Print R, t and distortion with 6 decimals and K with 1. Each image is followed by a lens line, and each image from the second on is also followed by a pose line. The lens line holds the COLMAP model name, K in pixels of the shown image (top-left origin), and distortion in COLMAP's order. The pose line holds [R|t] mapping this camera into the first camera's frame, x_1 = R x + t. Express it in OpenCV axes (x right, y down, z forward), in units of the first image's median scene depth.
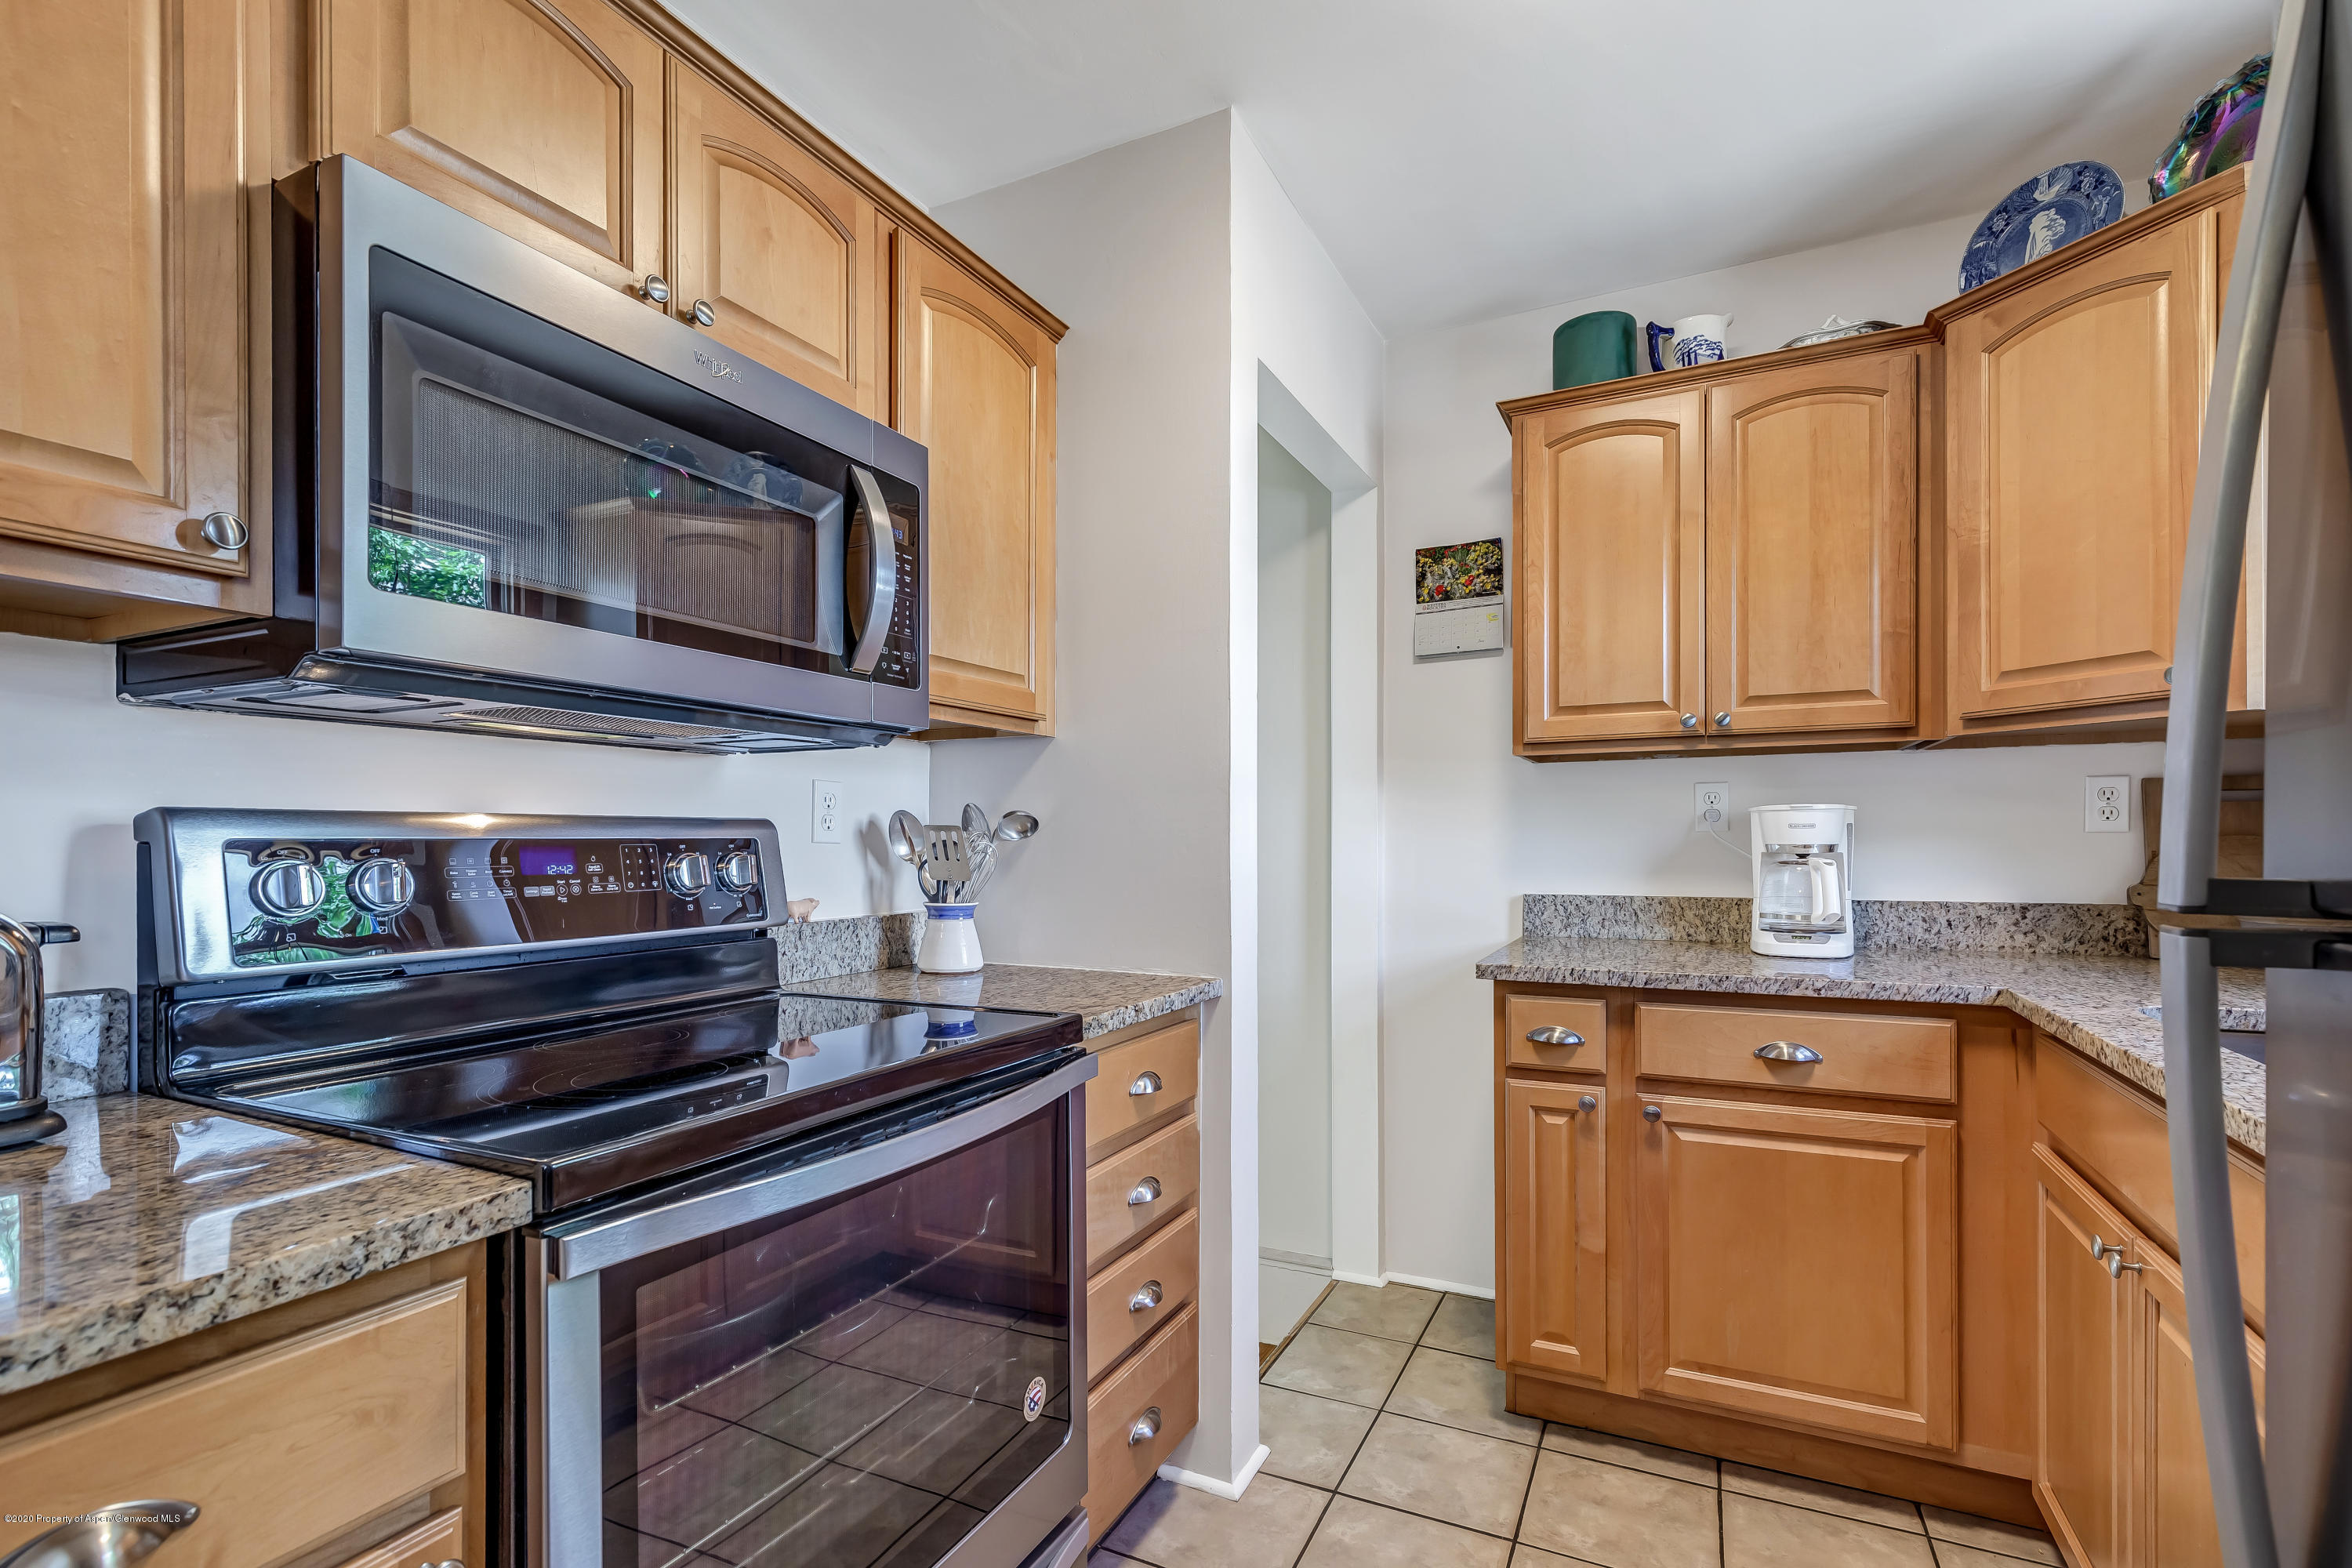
lens RADIAL K [[1067.4, 0, 1187.1], [0, 1067.4, 838.5], [0, 0, 1]] dist [-0.000947, 0.000431]
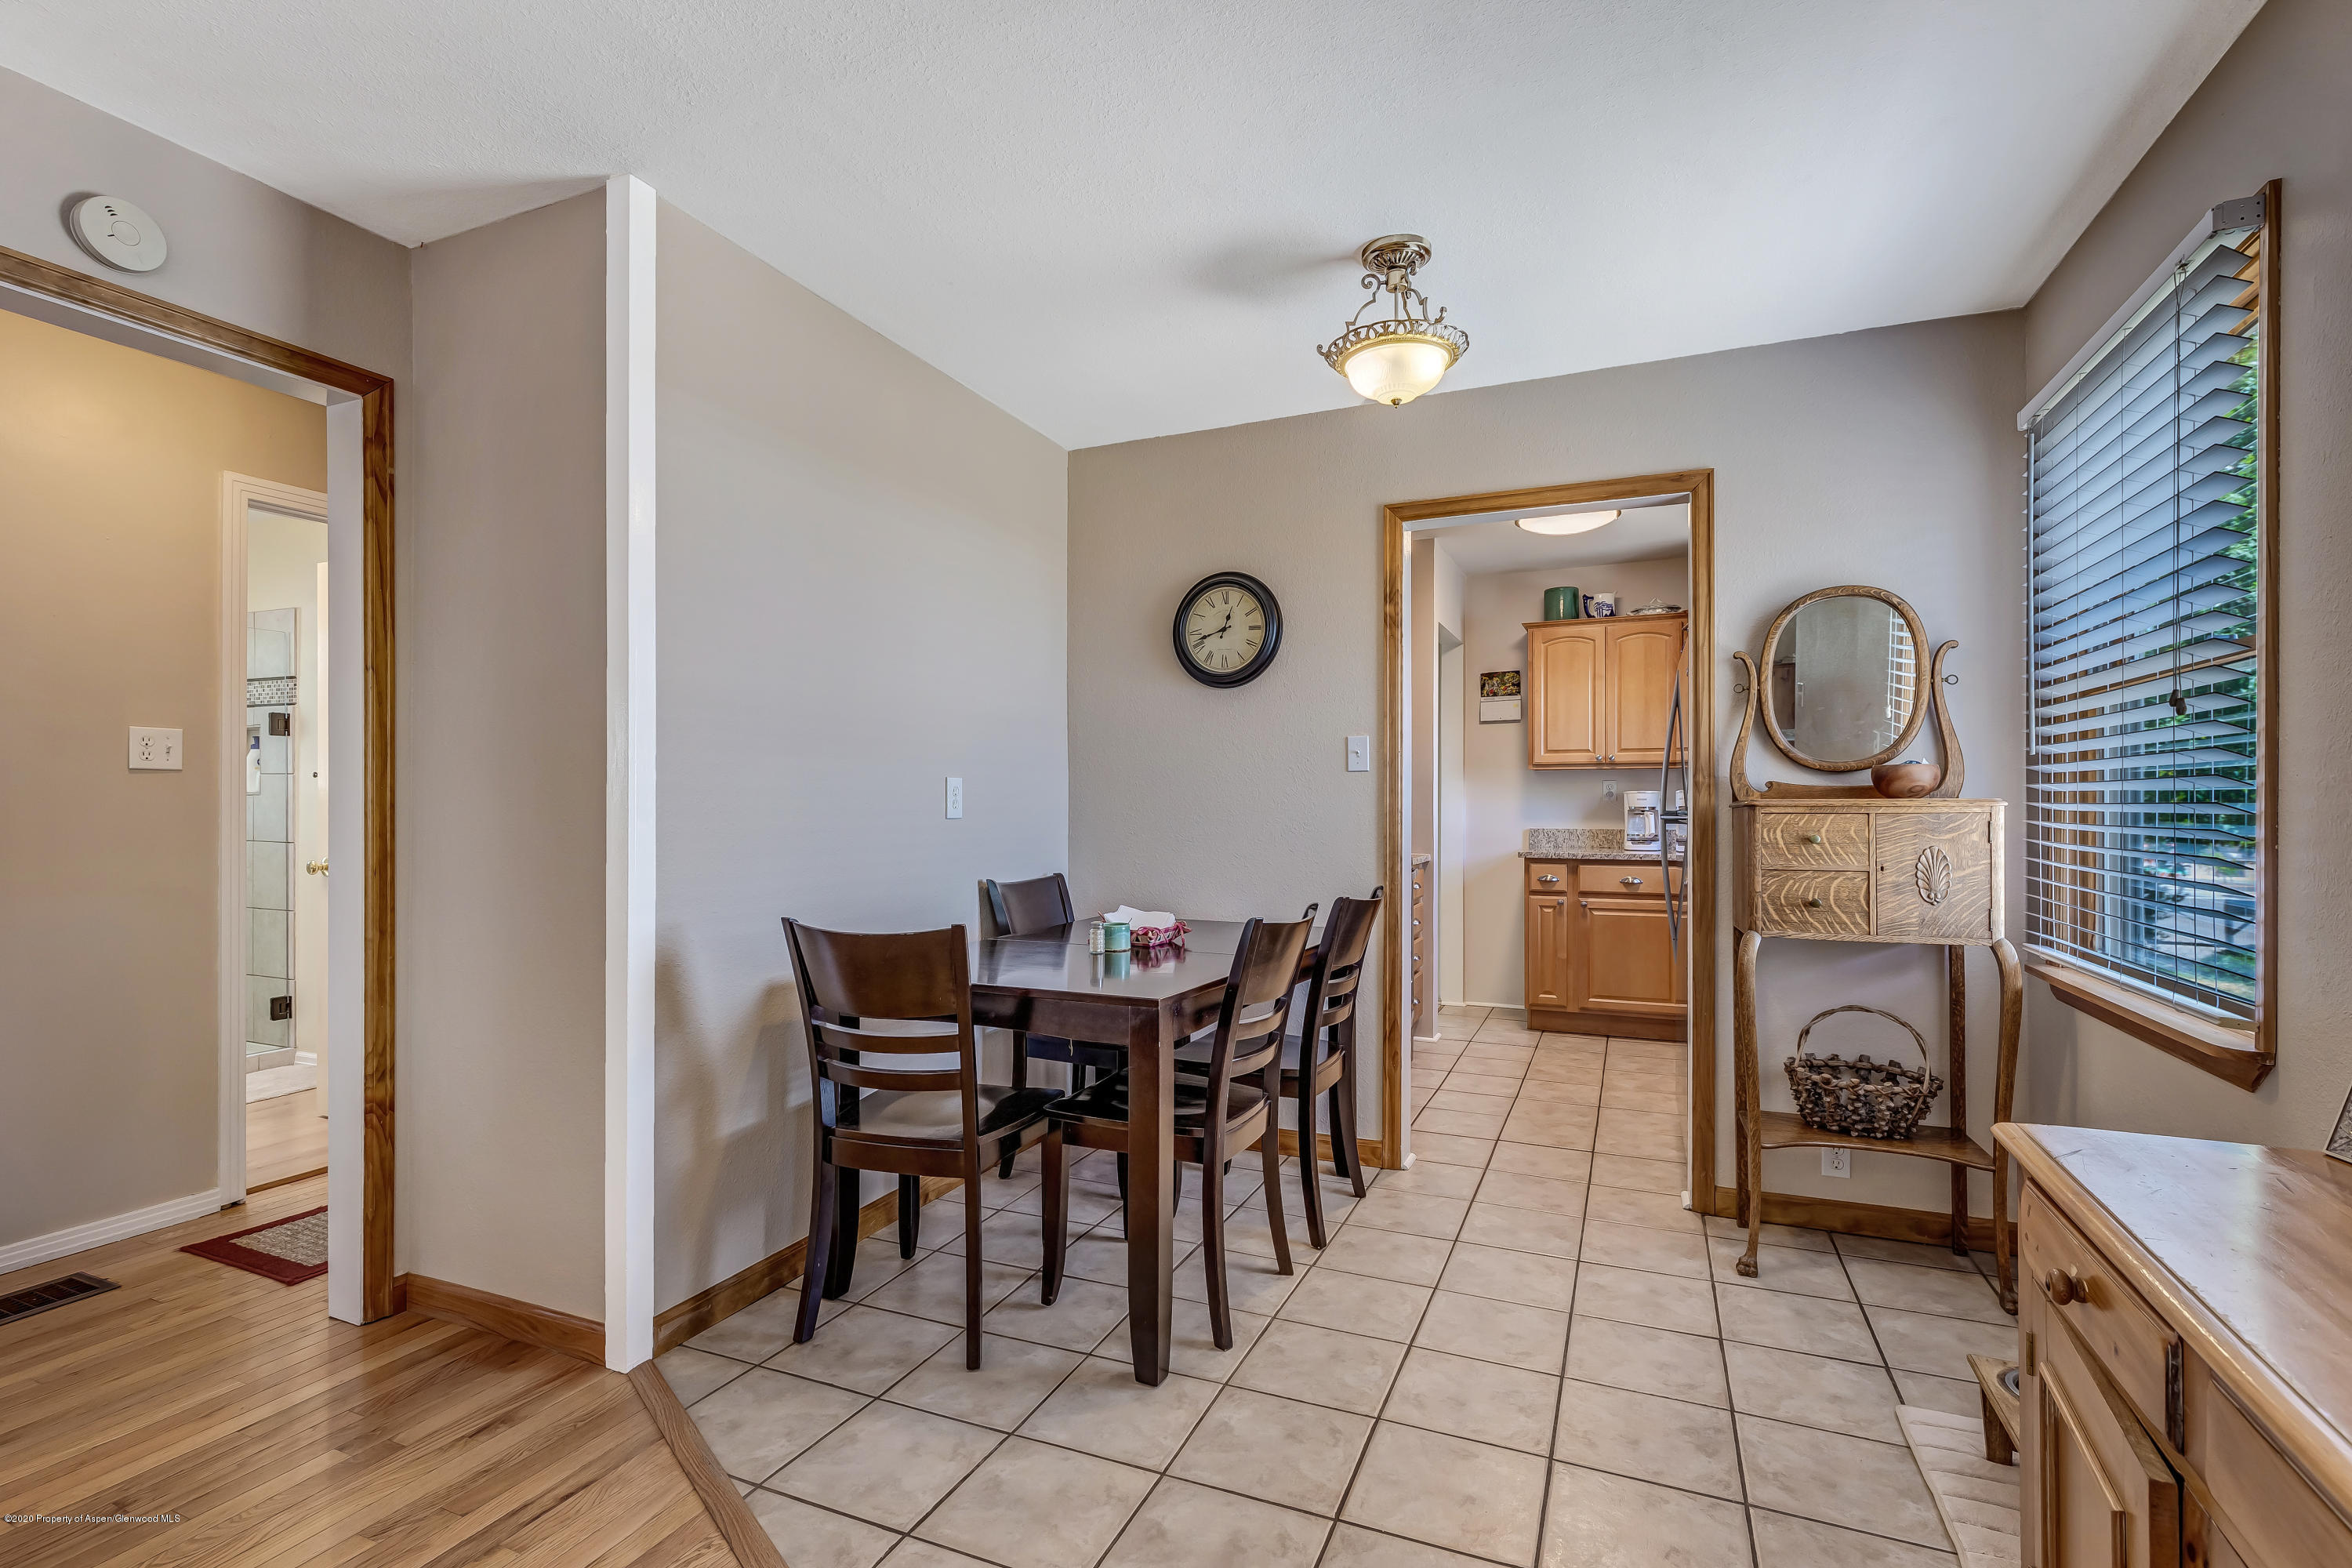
lens RADIAL K [[1067.4, 0, 1179.0], [0, 1067.4, 794.5], [0, 0, 1]] dist [-0.000947, 0.000431]
pose [[0.998916, 0.004293, 0.046343, -0.654964], [-0.004176, 0.999988, -0.002605, -0.011647], [-0.046354, 0.002409, 0.998922, -1.513320]]
